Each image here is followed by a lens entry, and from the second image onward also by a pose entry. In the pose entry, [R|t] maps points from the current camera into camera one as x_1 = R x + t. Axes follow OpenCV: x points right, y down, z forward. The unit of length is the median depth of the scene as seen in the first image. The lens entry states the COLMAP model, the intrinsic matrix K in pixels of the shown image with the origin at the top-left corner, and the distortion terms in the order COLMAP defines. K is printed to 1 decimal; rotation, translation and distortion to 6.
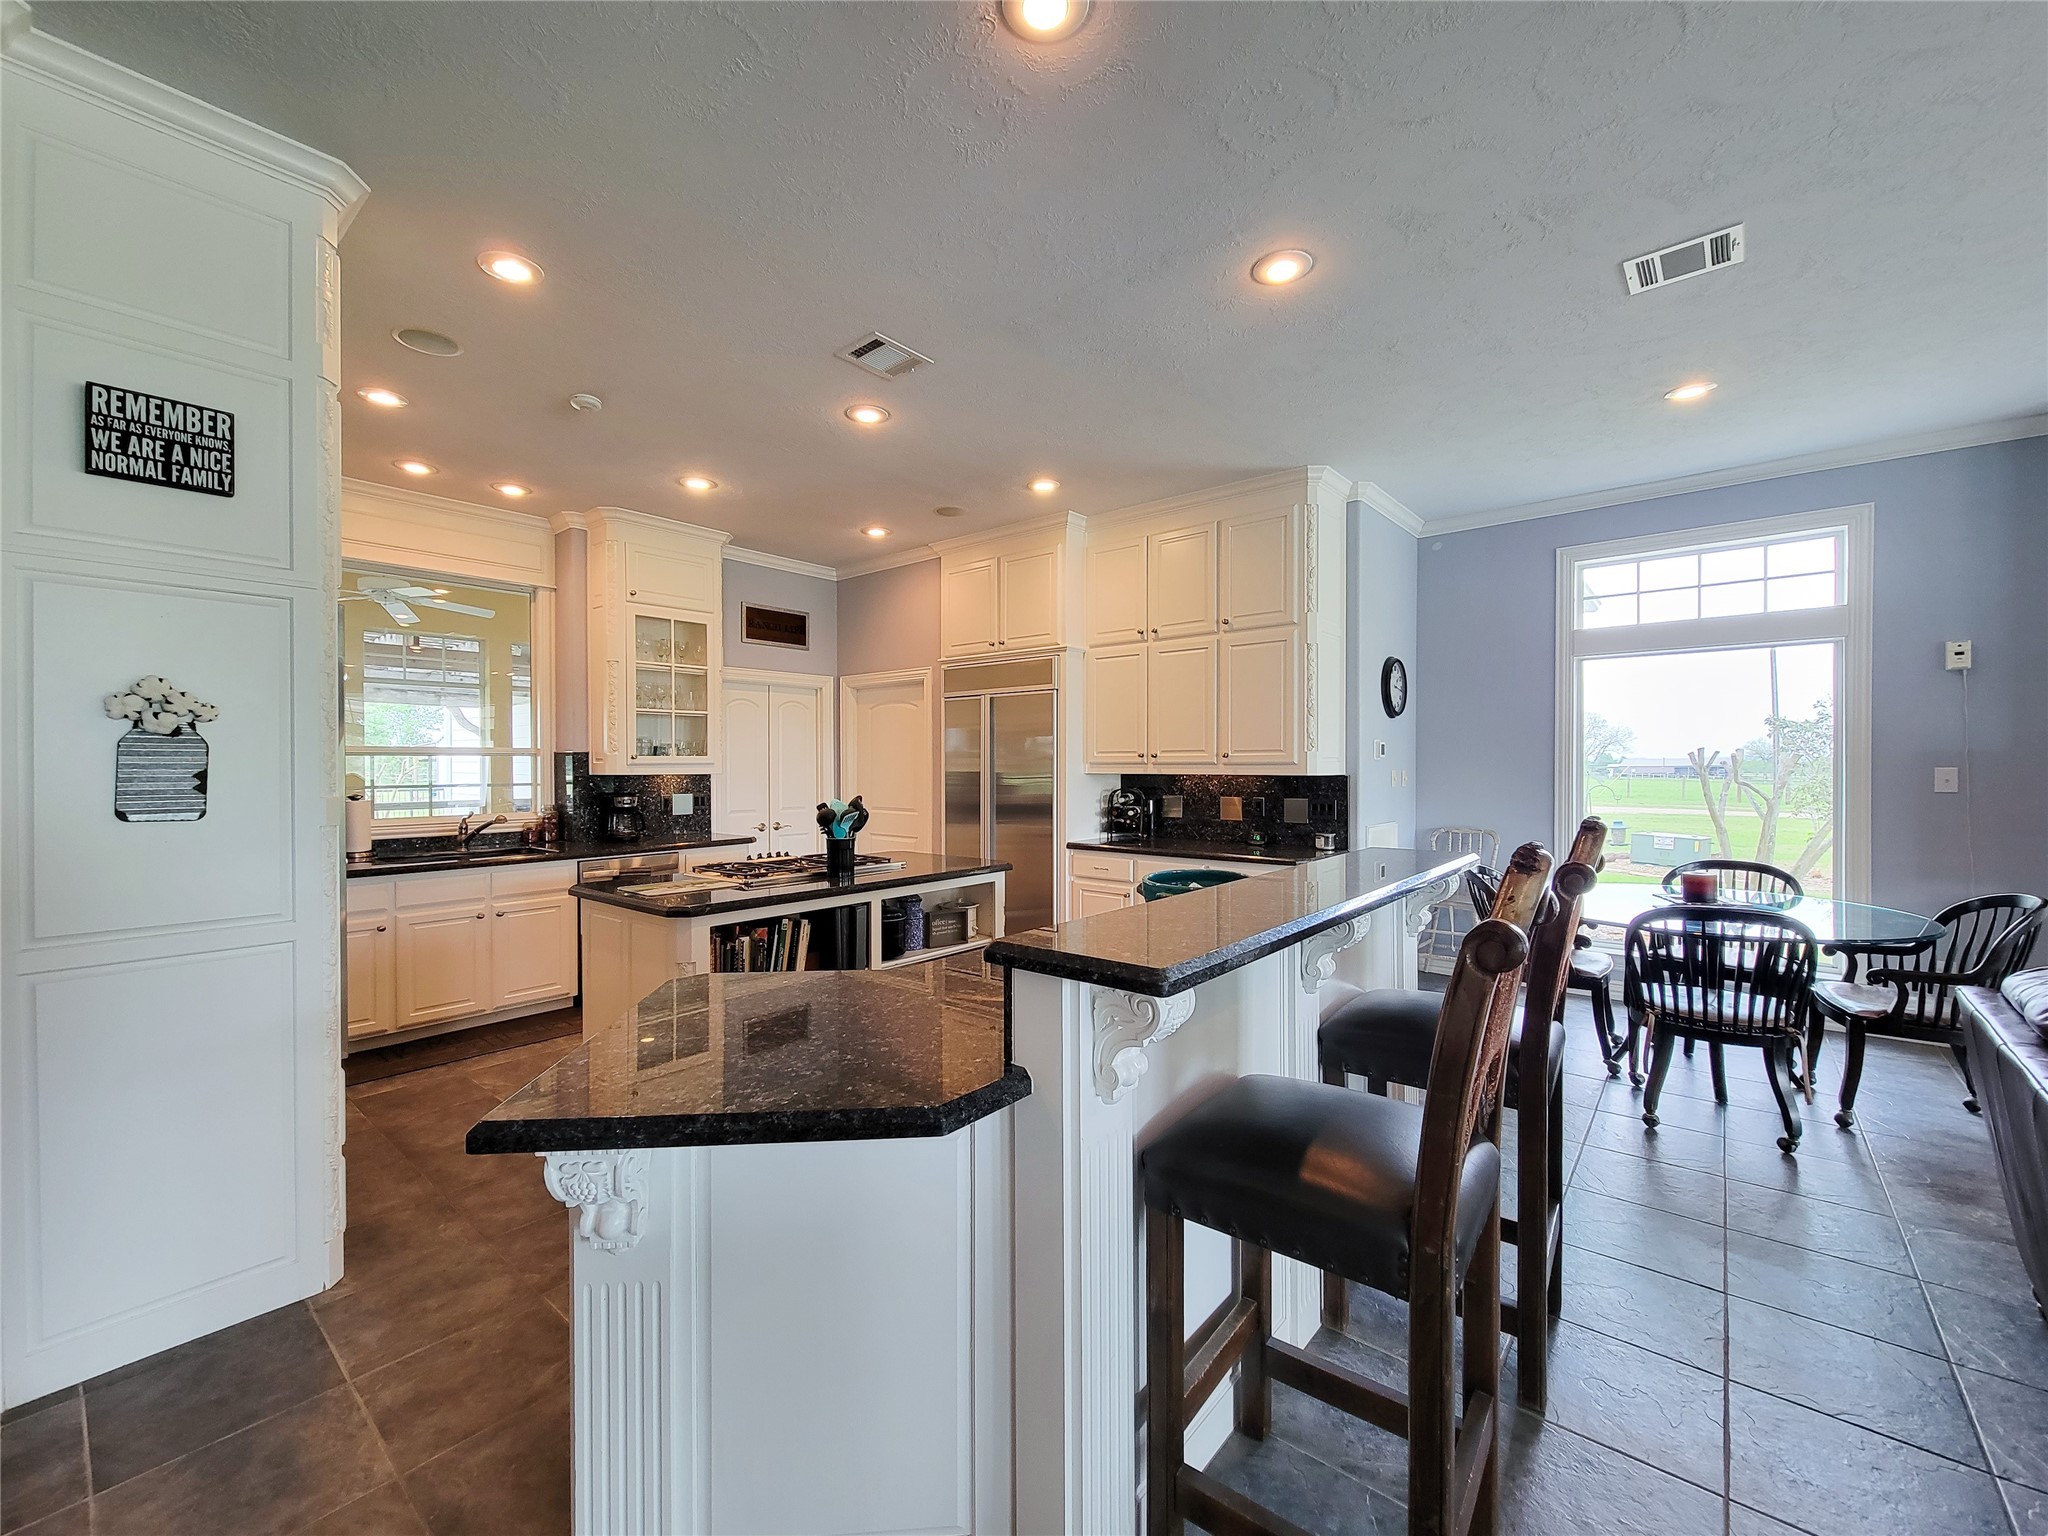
lens RADIAL K [[828.6, 0, 1026.2], [0, 828.6, 767.9], [0, 0, 1]] dist [-0.003136, -0.002697]
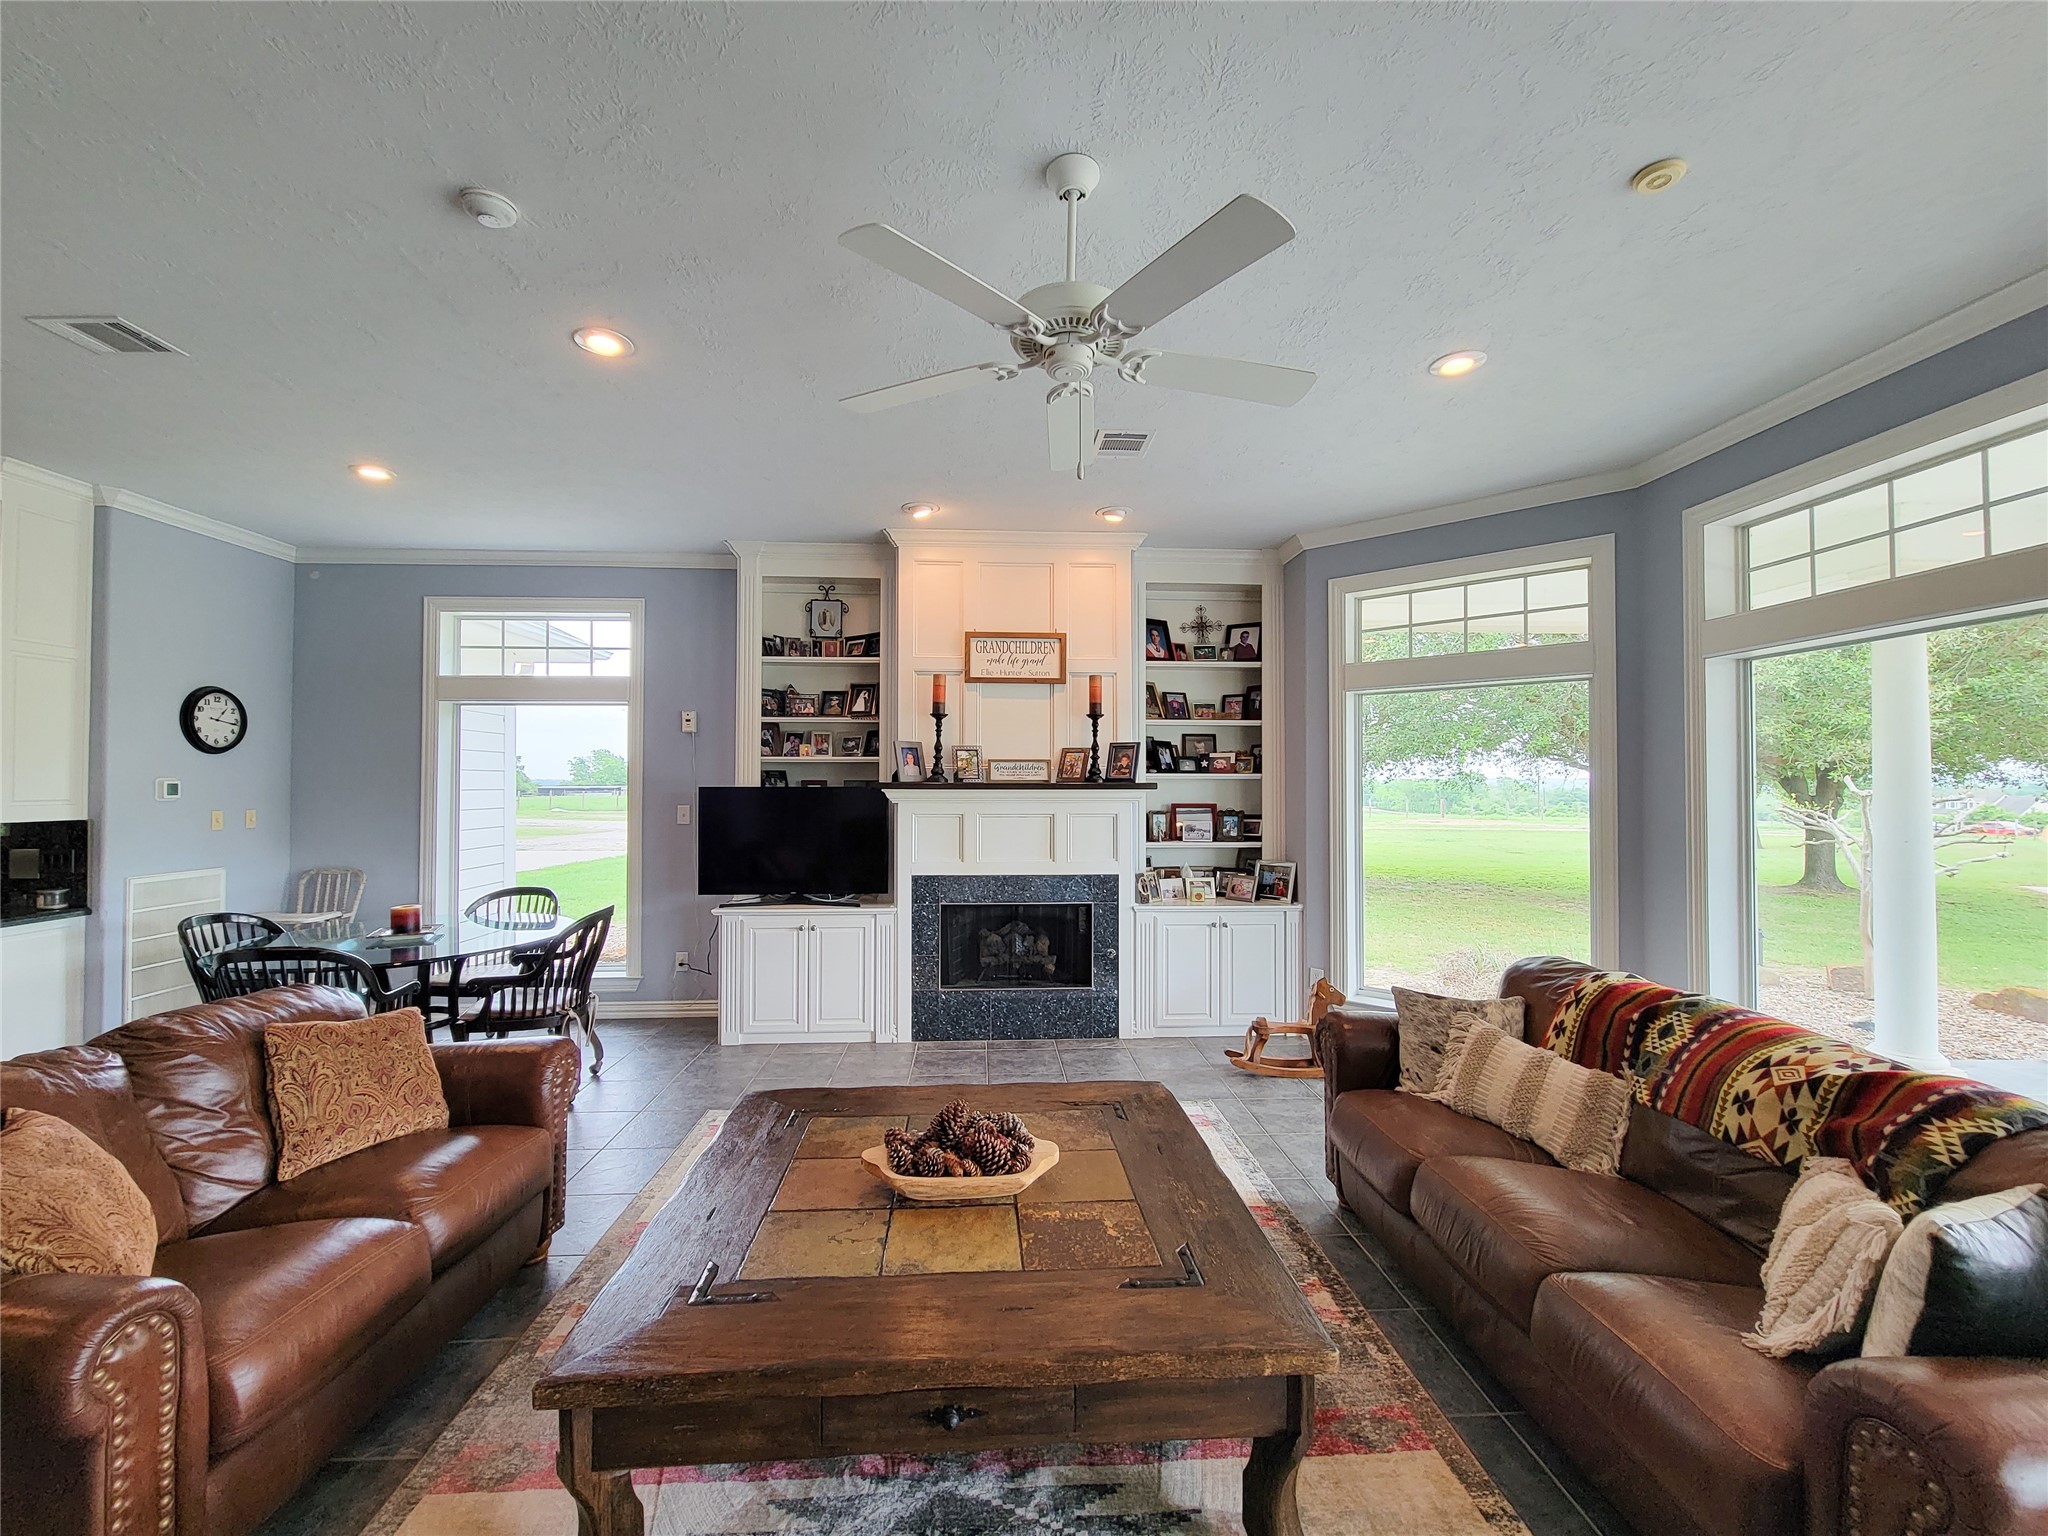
lens RADIAL K [[828.6, 0, 1027.5], [0, 828.6, 770.7], [0, 0, 1]] dist [-0.003136, -0.002697]
pose [[0.721725, 0.014033, 0.692037, 0.502181], [0.000534, 0.999783, -0.020830, -0.024460], [-0.692179, 0.015404, 0.721561, -0.295243]]
